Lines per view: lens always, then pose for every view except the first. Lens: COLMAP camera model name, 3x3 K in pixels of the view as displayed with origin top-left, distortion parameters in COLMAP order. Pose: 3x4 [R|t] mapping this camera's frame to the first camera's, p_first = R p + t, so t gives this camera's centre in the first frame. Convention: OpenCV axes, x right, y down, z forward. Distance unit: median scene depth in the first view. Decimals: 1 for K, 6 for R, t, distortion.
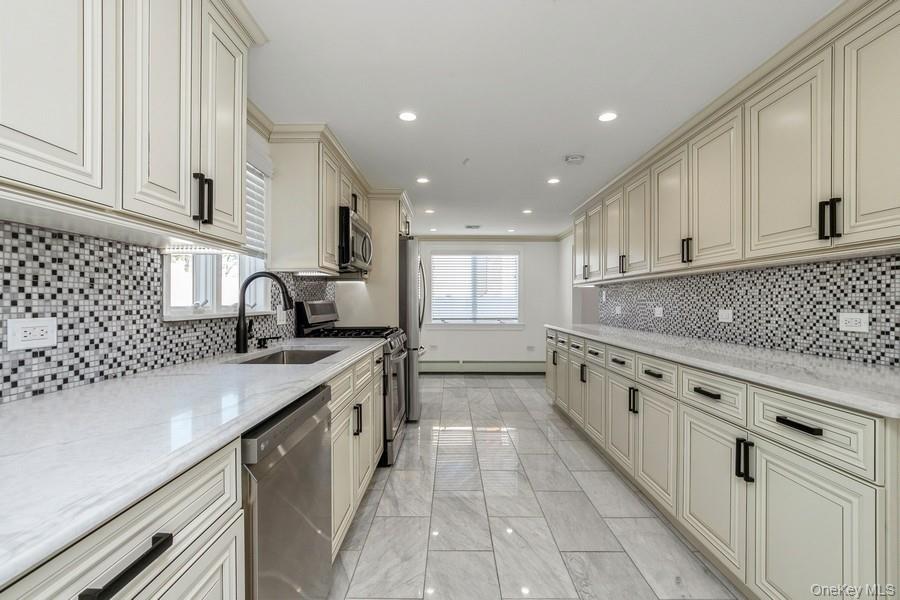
lens RADIAL K [[410.9, 0, 448.9], [0, 410.9, 299.5], [0, 0, 1]] dist [-0.003323, 0.000490]
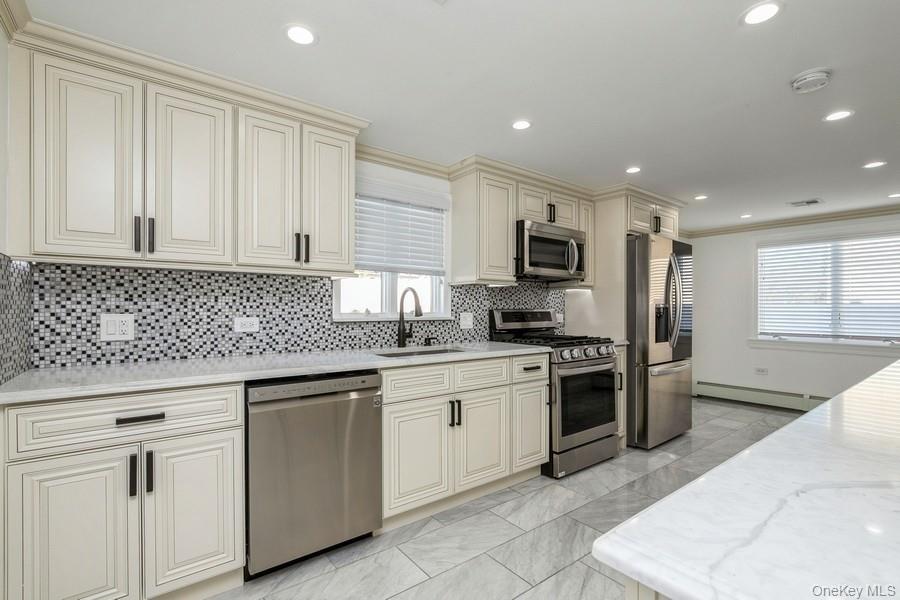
lens RADIAL K [[410.9, 0, 447.4], [0, 410.9, 307.4], [0, 0, 1]] dist [-0.003323, 0.000490]
pose [[0.610917, 0.000691, -0.791695, 1.067095], [0.000551, 0.999999, 0.001297, -0.006374], [0.791695, -0.001228, 0.610916, 0.454794]]
